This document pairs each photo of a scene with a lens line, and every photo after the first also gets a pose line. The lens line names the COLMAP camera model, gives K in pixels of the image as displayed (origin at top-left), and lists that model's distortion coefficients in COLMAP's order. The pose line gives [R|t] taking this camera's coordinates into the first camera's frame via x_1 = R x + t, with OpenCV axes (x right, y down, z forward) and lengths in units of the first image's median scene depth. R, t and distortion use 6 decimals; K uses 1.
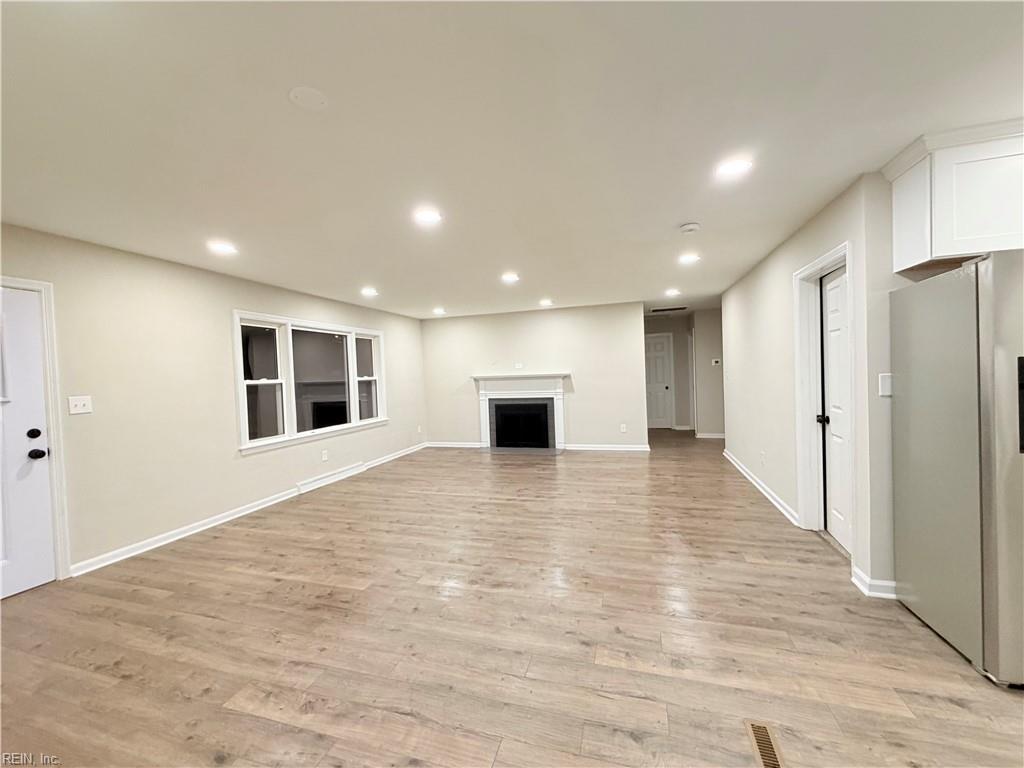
lens RADIAL K [[411.7, 0, 510.6], [0, 411.7, 383.0], [0, 0, 1]] dist [-0.001464, 0.000003]
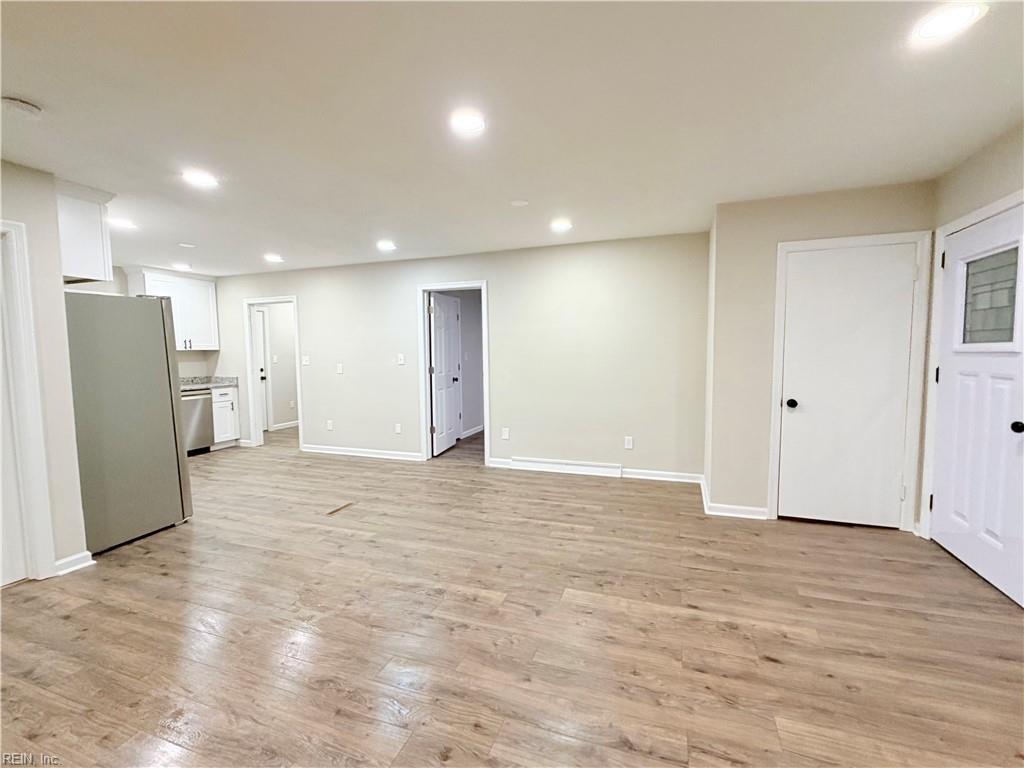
lens RADIAL K [[448.9, 0, 514.4], [0, 448.9, 385.9], [0, 0, 1]] dist [-0.001538, 0.000005]
pose [[-0.997756, 0.043915, 0.050539, -0.325564], [0.048751, 0.993911, 0.098817, -0.022956], [-0.045892, 0.101059, -0.993821, 1.966706]]
